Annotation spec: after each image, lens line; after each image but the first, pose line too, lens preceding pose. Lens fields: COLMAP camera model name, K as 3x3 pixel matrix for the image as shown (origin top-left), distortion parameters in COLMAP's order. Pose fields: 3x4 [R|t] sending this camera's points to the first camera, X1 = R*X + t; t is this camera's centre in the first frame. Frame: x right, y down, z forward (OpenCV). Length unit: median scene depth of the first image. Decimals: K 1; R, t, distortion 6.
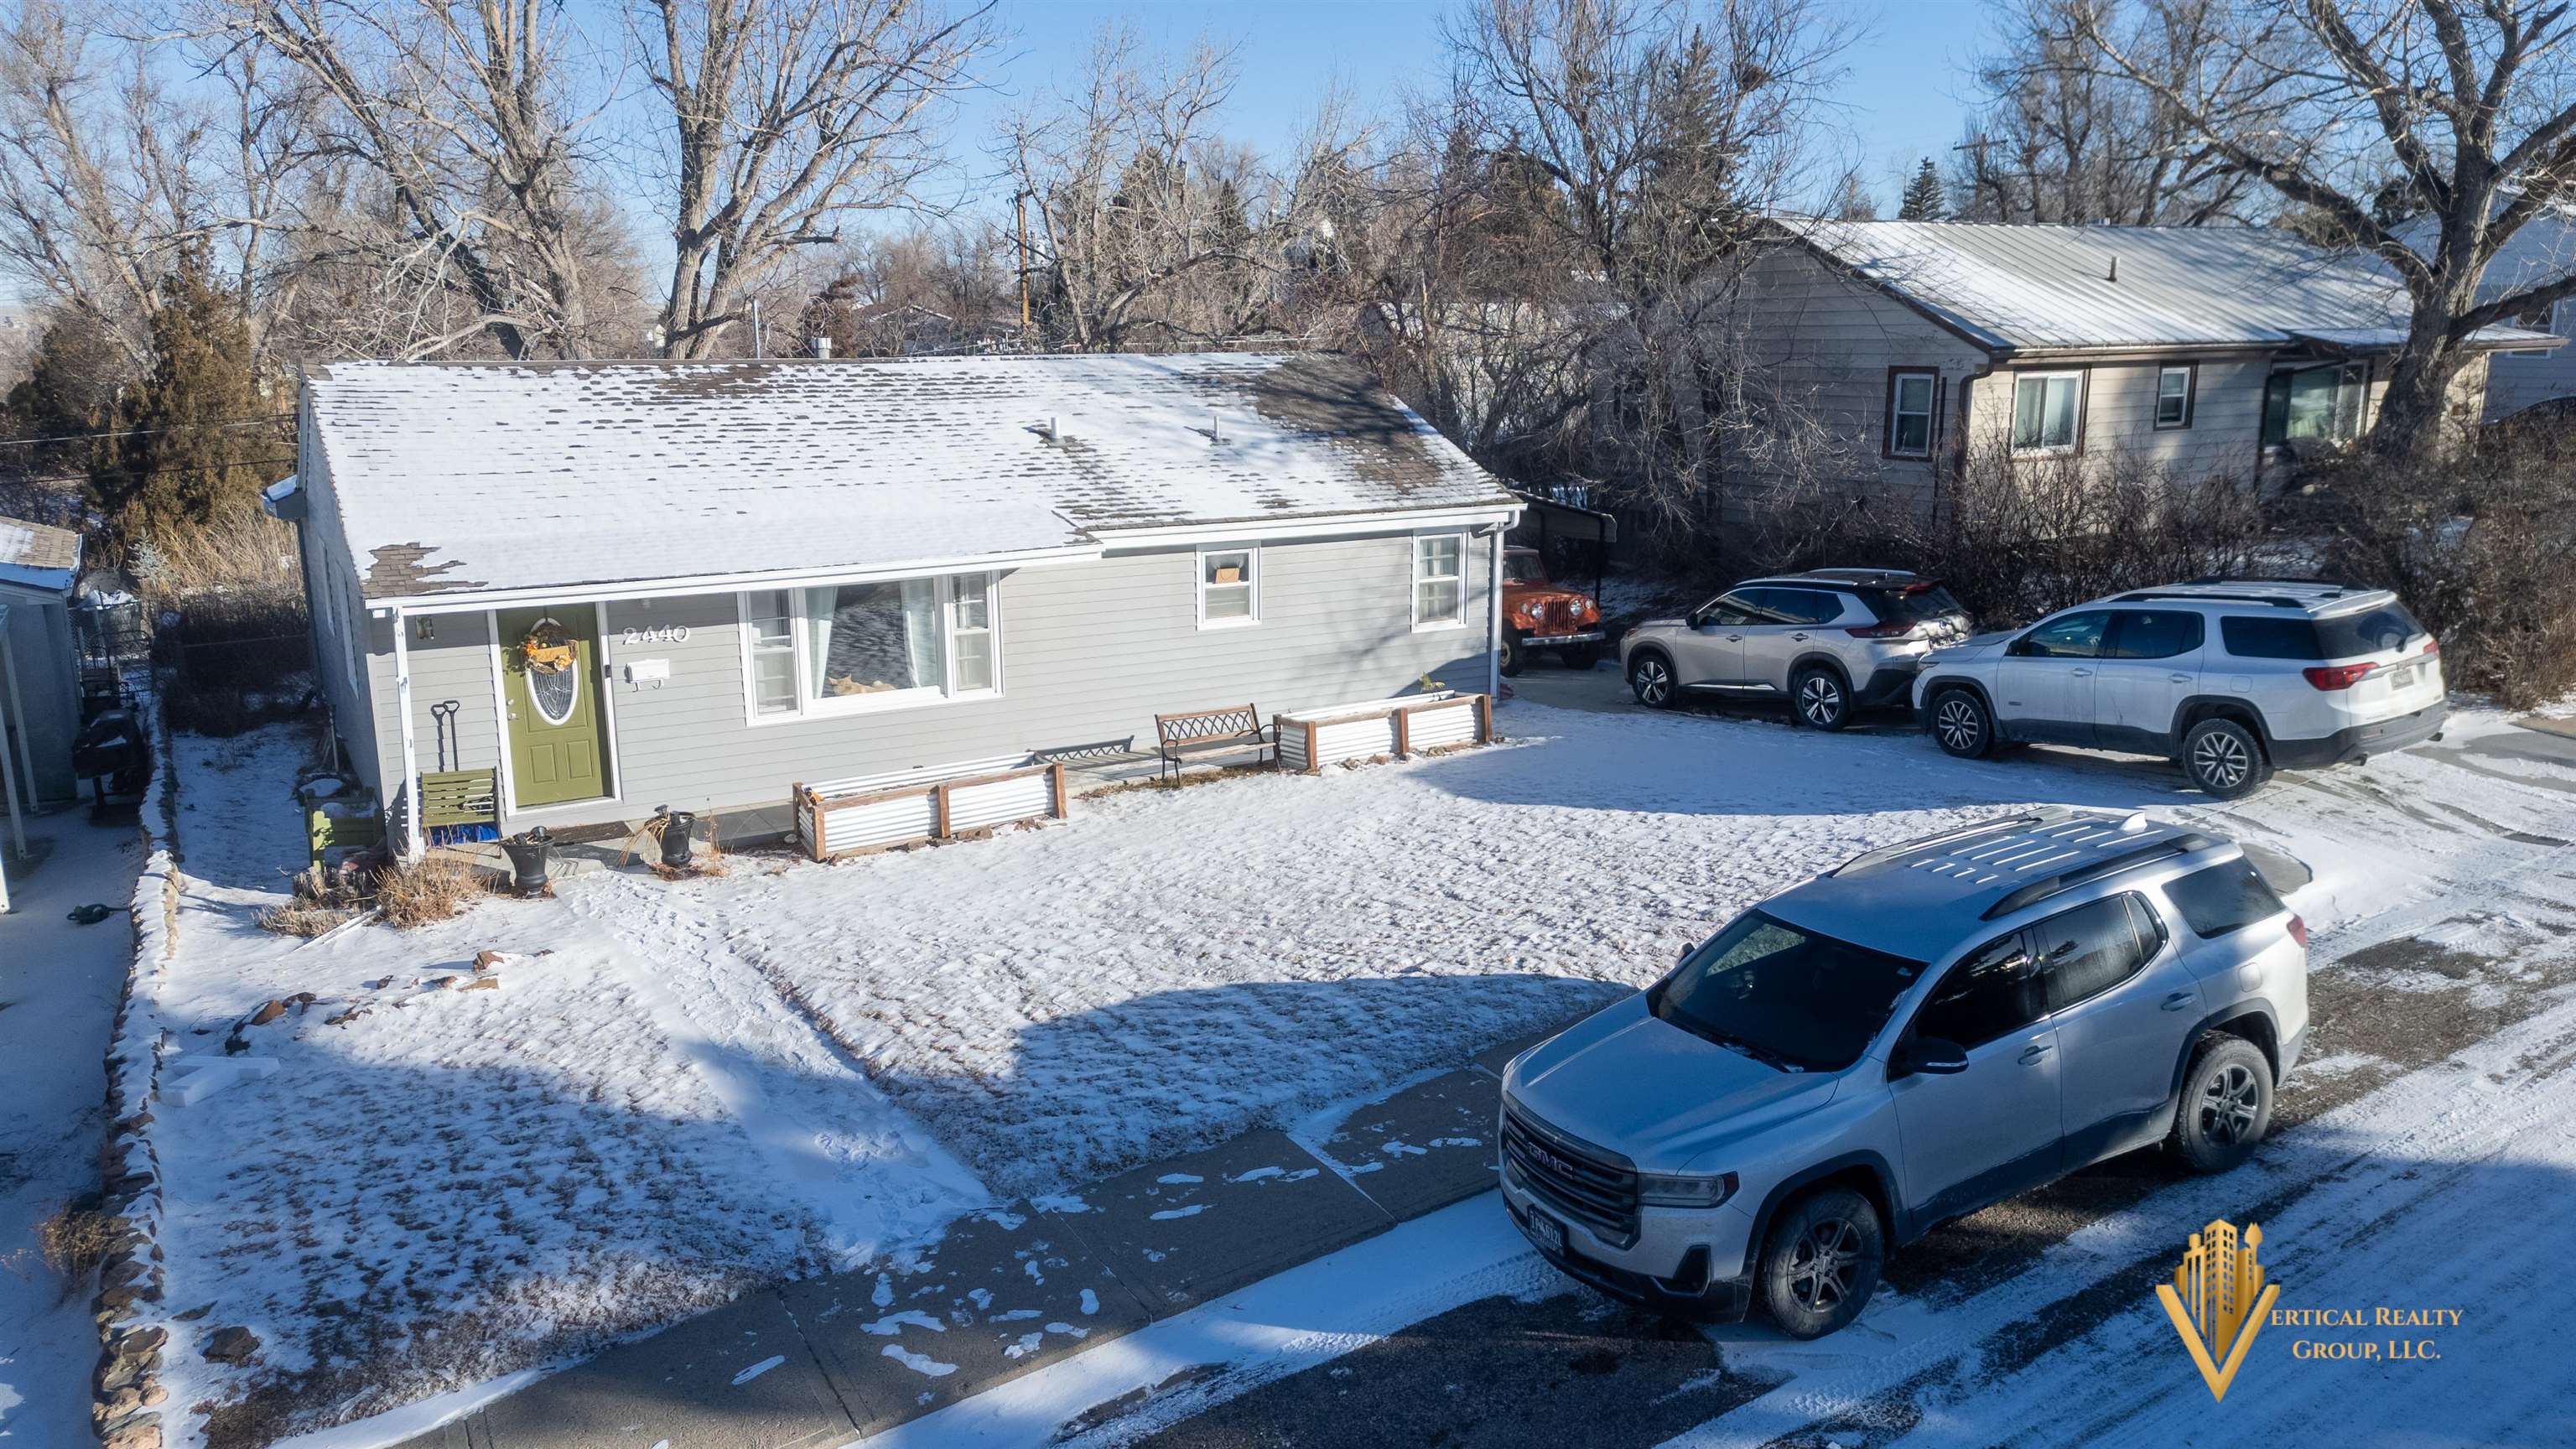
lens RADIAL K [[1865.1, 0, 1288.0], [0, 1865.1, 724.5], [0, 0, 1]] dist [0.040252, -0.002526]
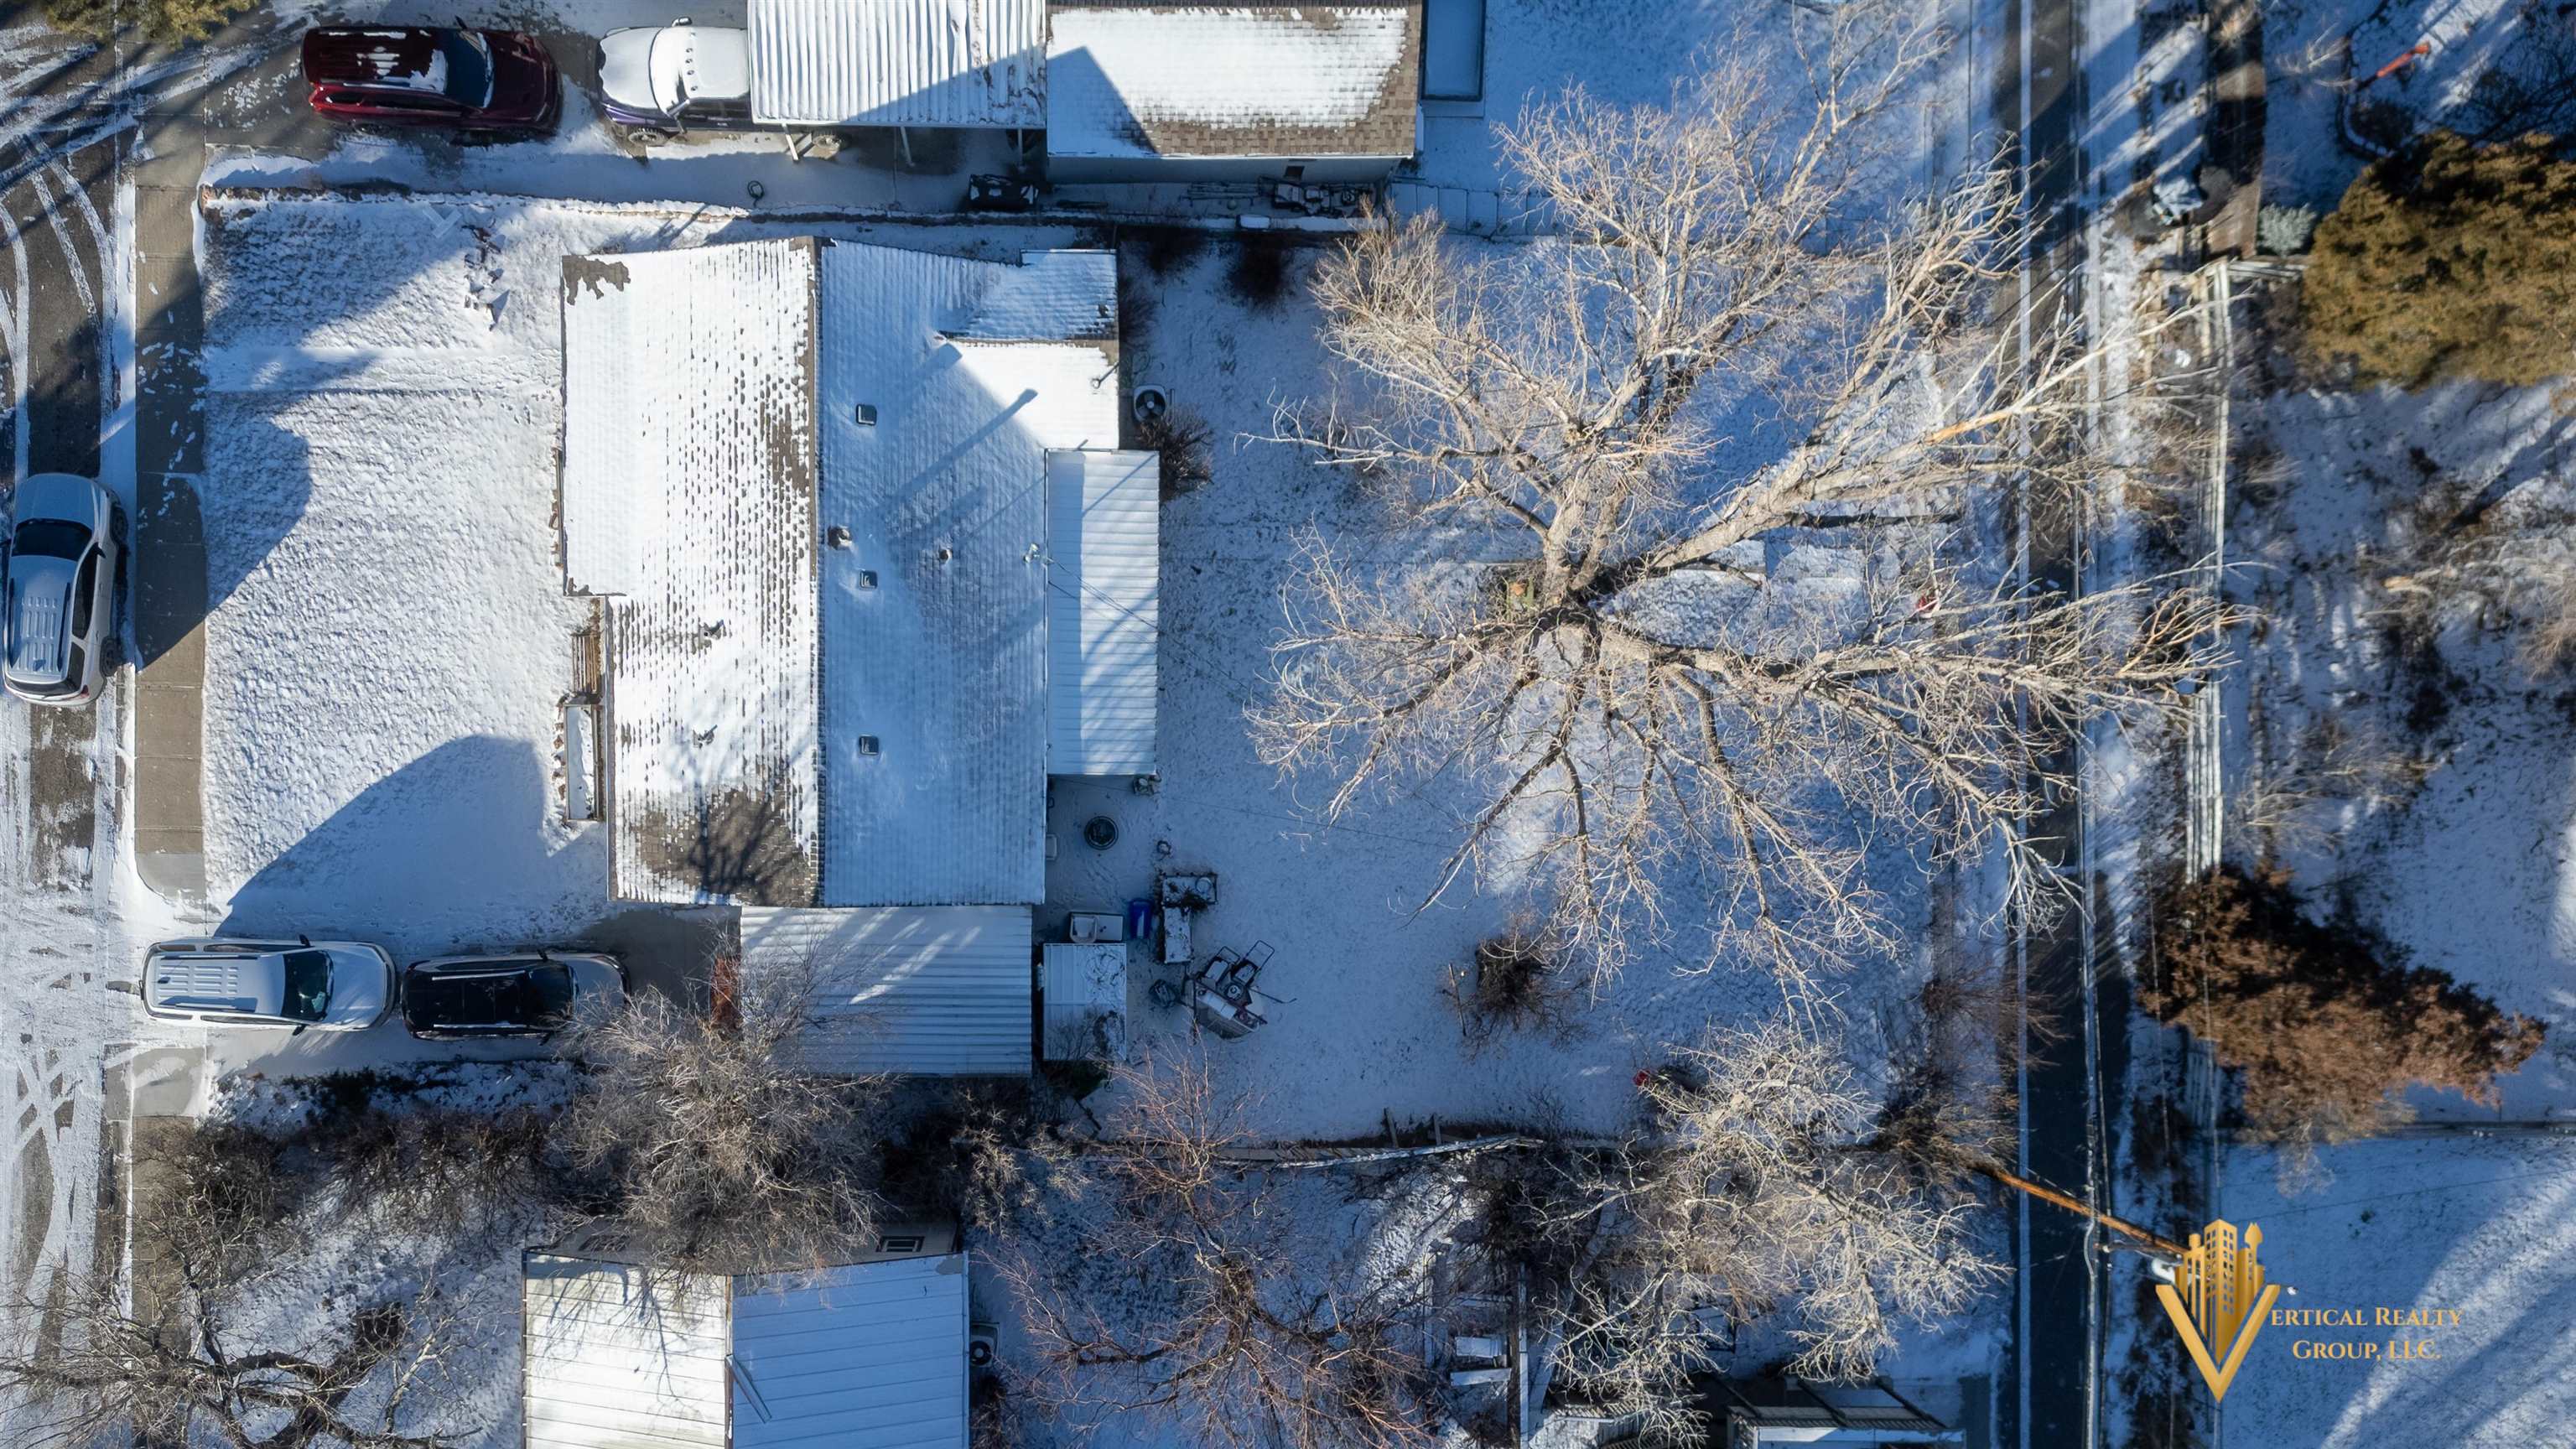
lens RADIAL K [[1830.3, 0, 1096.5], [0, 1830.3, 873.0], [0, 0, 1]] dist [-0.000649, 0.000370]
pose [[-0.515047, 0.856838, 0.023563, -0.186323], [-0.218226, -0.157661, 0.963079, -2.146070], [0.828917, 0.490889, 0.268187, 1.106495]]
